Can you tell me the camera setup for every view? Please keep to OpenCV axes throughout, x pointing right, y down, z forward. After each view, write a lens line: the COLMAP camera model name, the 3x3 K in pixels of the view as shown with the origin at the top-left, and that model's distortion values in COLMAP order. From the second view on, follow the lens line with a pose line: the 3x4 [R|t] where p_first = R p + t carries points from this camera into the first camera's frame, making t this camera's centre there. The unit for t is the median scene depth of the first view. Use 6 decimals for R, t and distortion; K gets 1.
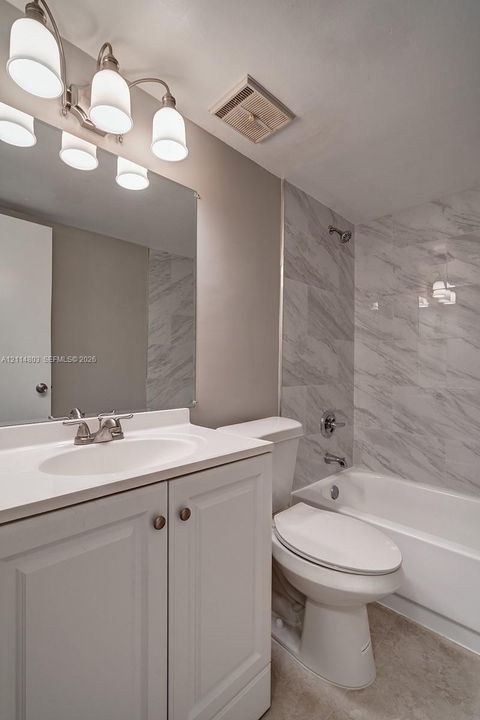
lens RADIAL K [[346.5, 0, 233.6], [0, 346.5, 365.0], [0, 0, 1]] dist [-0.003567, -0.001220]
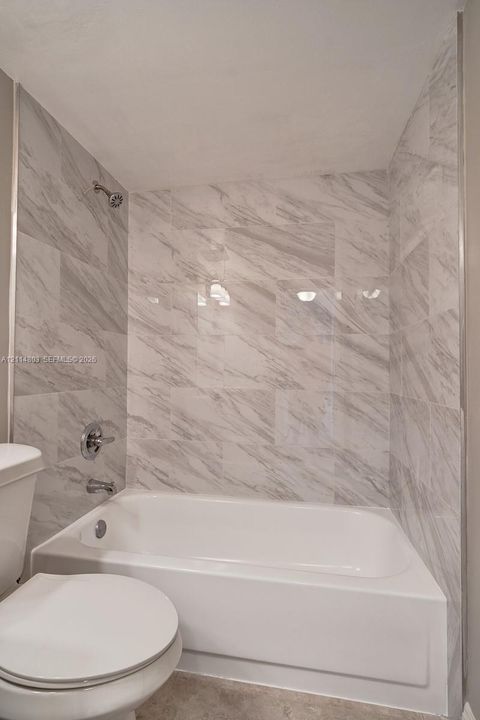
lens RADIAL K [[346.5, 0, 233.6], [0, 346.5, 365.0], [0, 0, 1]] dist [-0.003567, -0.001220]
pose [[0.827270, -0.000635, 0.561804, 0.104573], [-0.001282, 0.999995, 0.003018, 0.000810], [-0.561802, -0.003216, 0.827265, 0.198903]]
